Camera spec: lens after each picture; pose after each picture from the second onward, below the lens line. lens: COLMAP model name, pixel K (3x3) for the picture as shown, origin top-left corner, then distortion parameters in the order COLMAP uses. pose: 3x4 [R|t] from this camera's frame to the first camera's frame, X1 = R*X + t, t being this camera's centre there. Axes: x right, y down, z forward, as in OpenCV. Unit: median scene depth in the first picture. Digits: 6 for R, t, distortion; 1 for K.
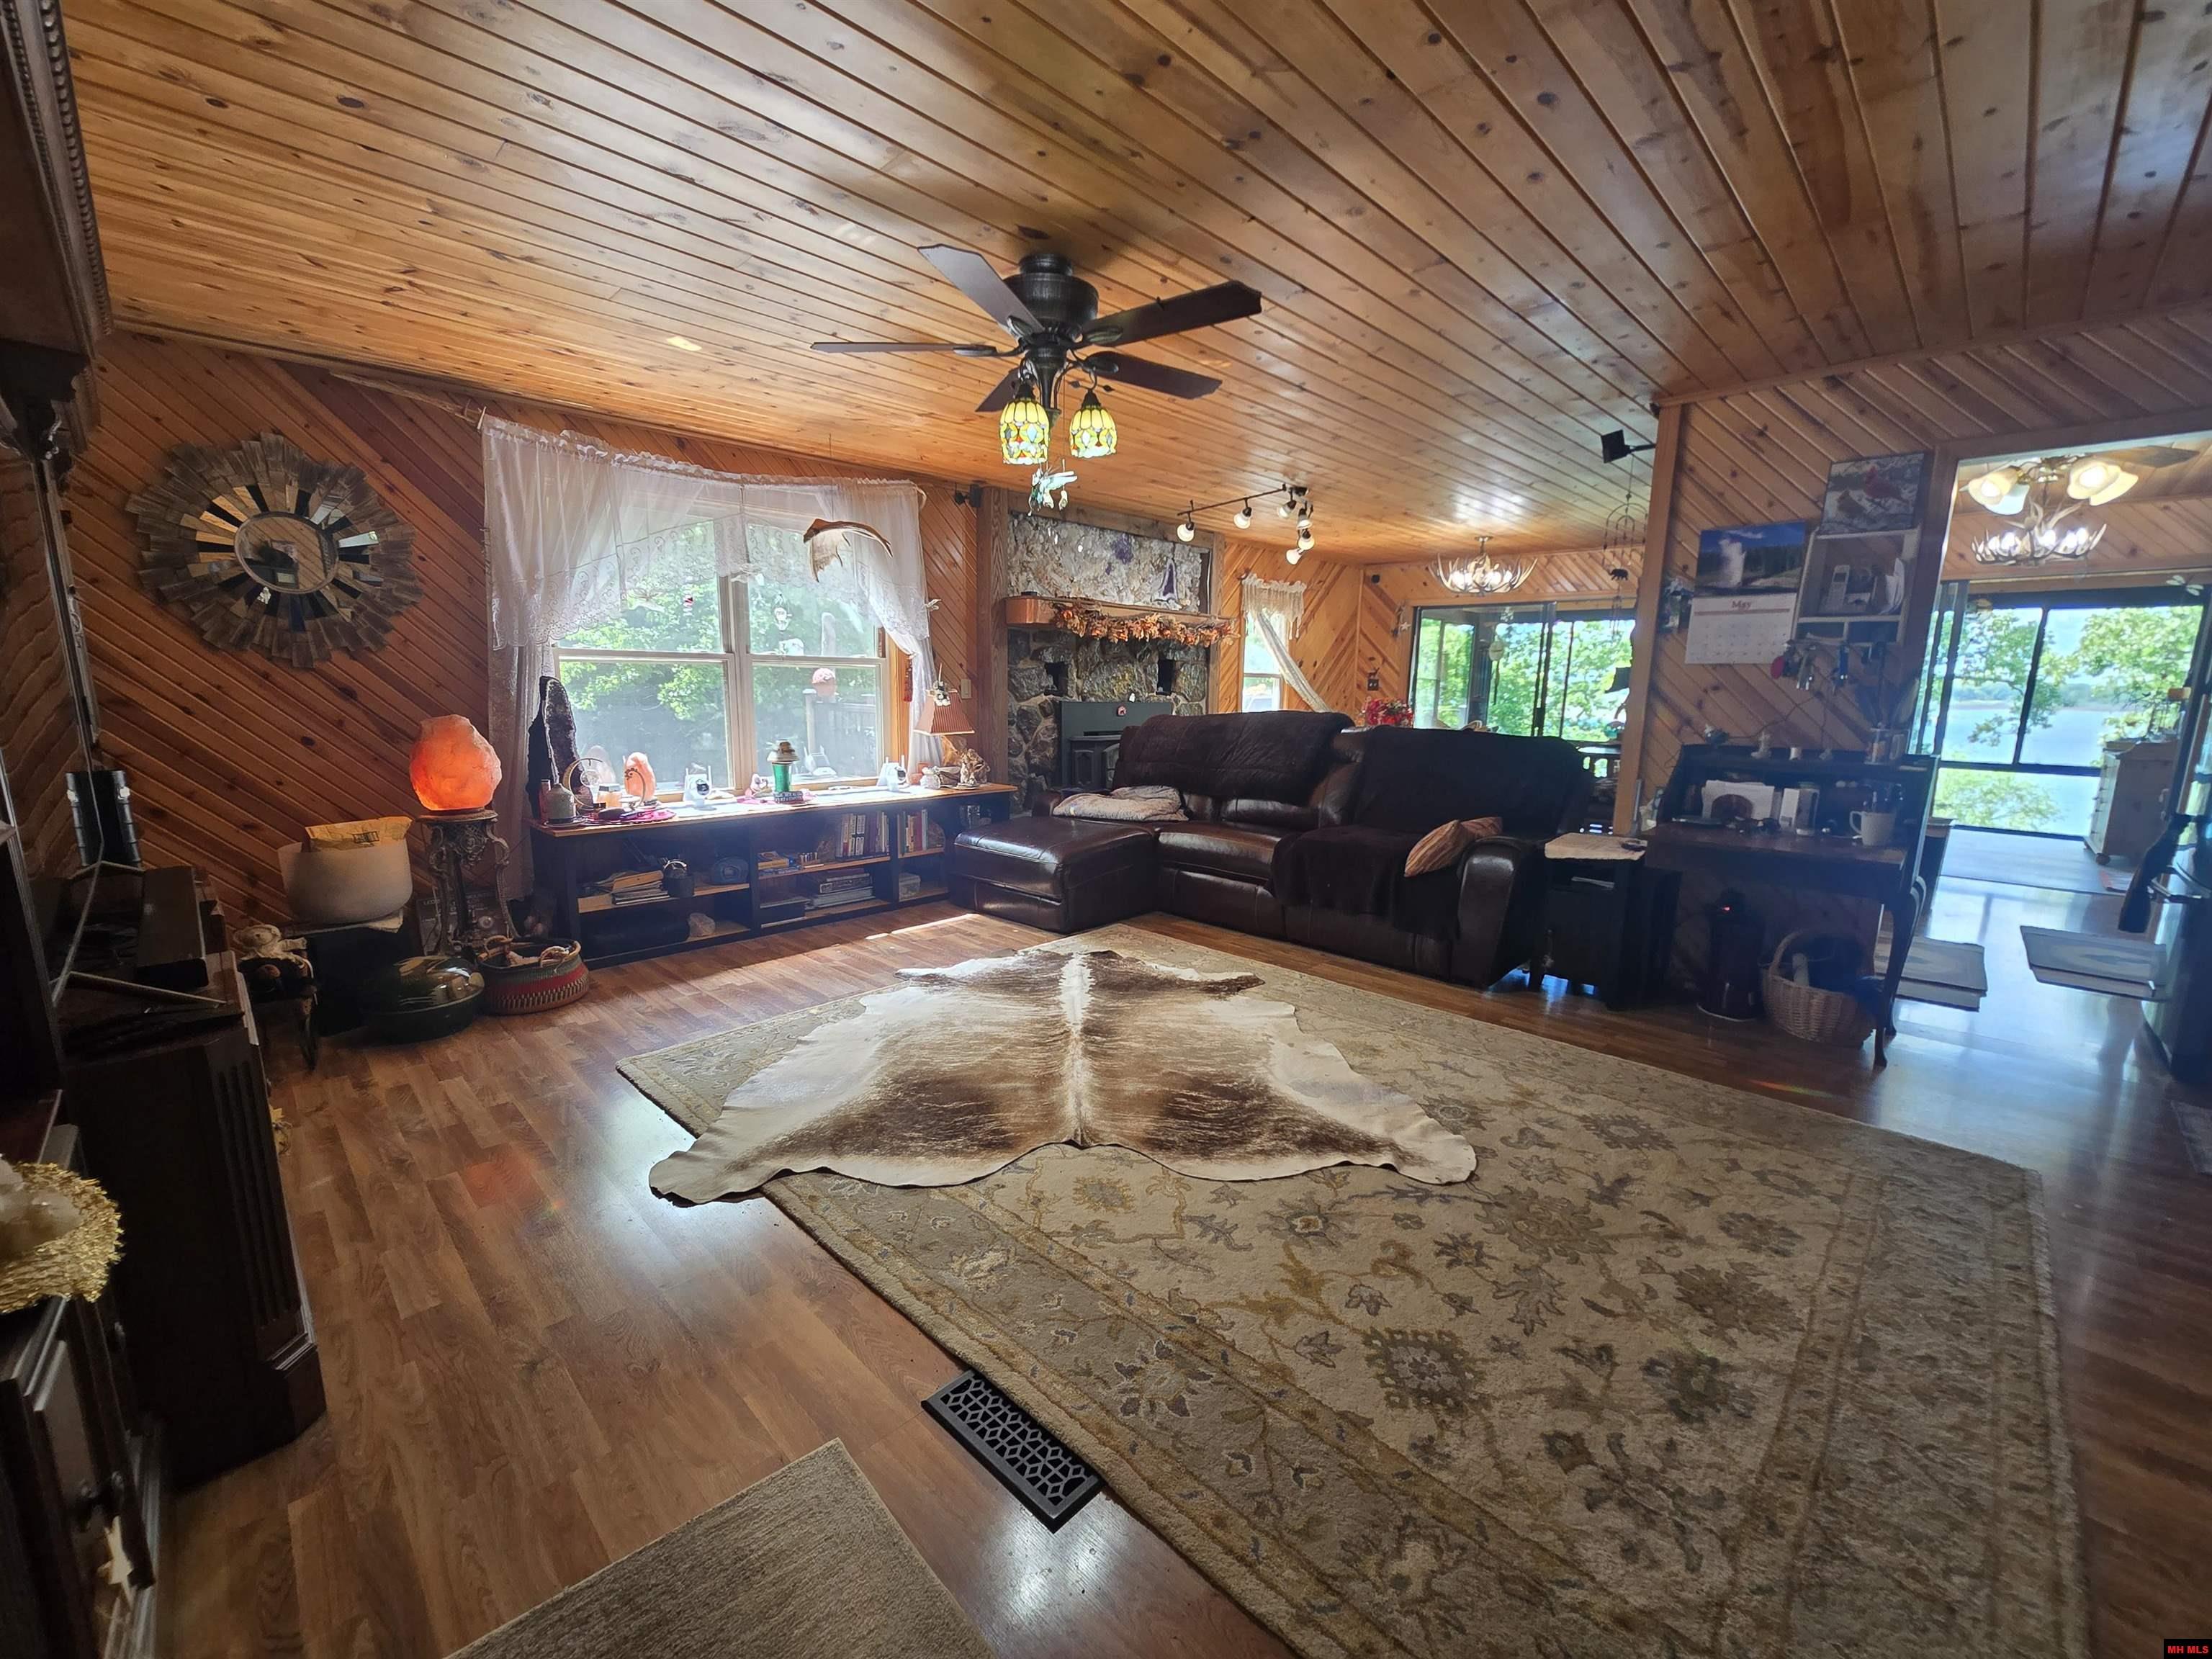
lens RADIAL K [[904.2, 0, 1106.2], [0, 904.2, 828.3], [0, 0, 1]] dist [-0.001833, -0.000290]
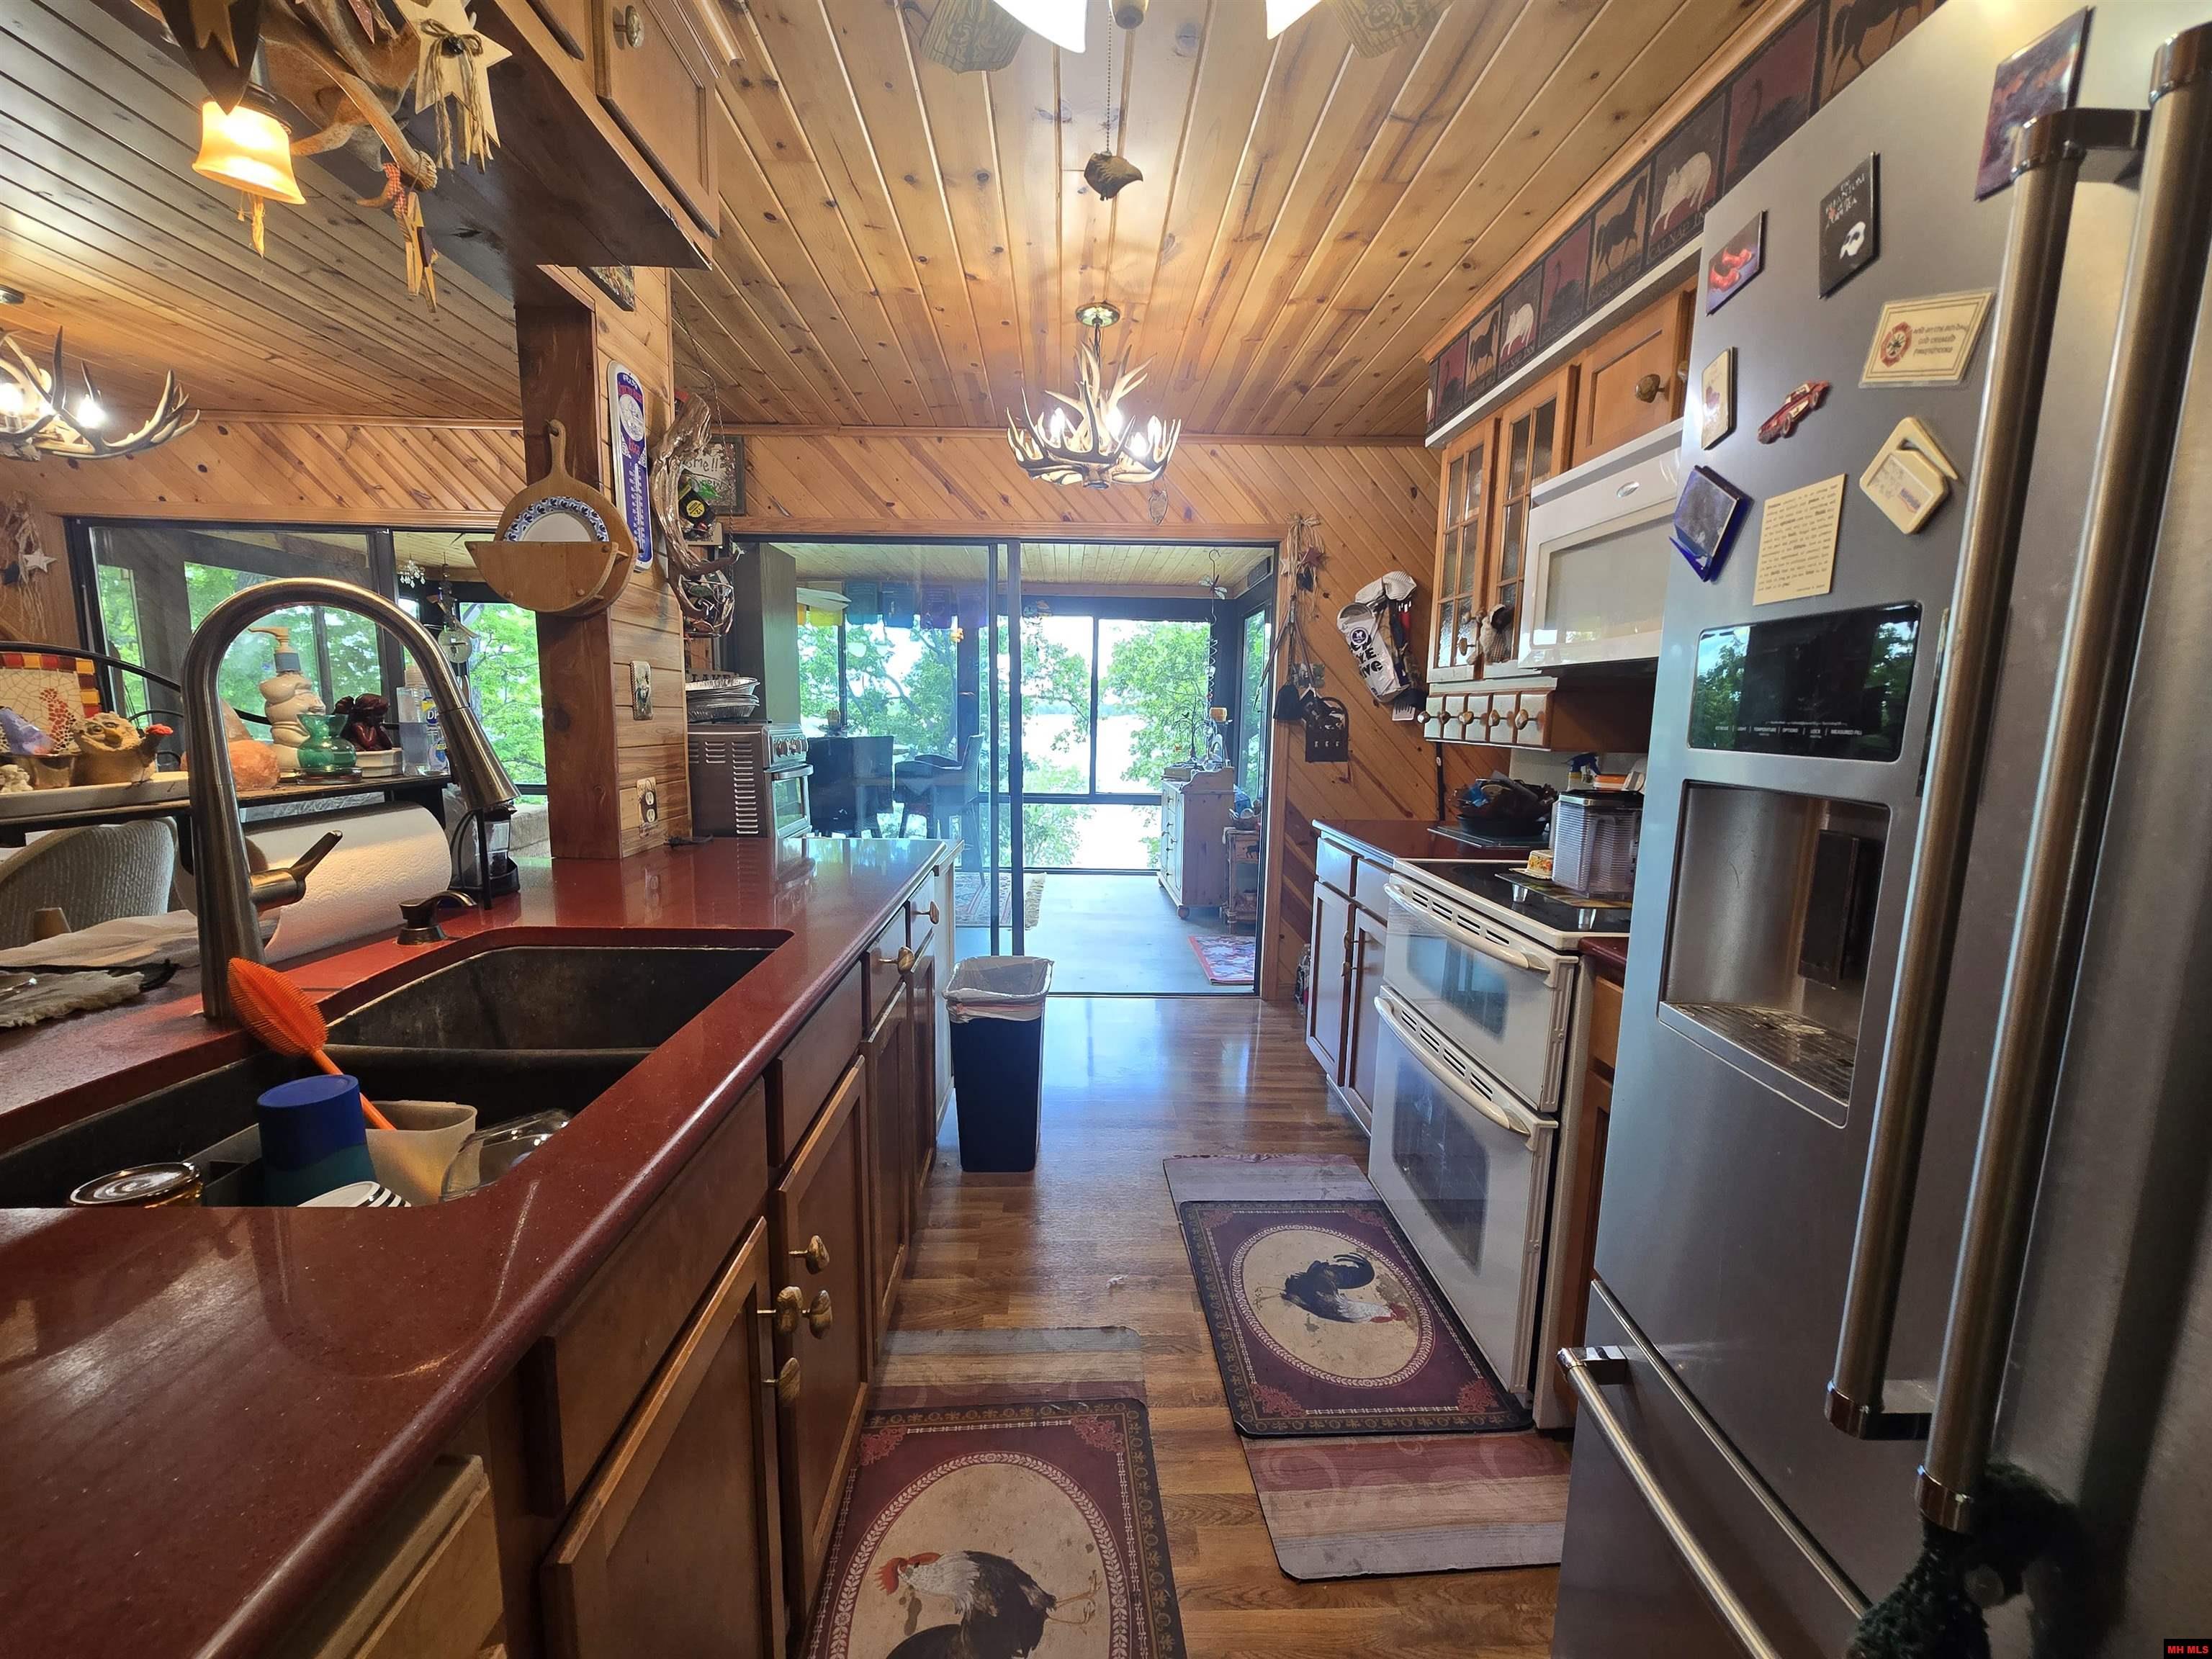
lens RADIAL K [[904.2, 0, 1103.5], [0, 904.2, 836.9], [0, 0, 1]] dist [-0.001833, -0.000290]
pose [[0.683304, -0.107107, 0.722235, 0.402086], [0.114562, 0.992657, 0.038824, -0.065833], [-0.721090, 0.056212, 0.690557, 0.414067]]
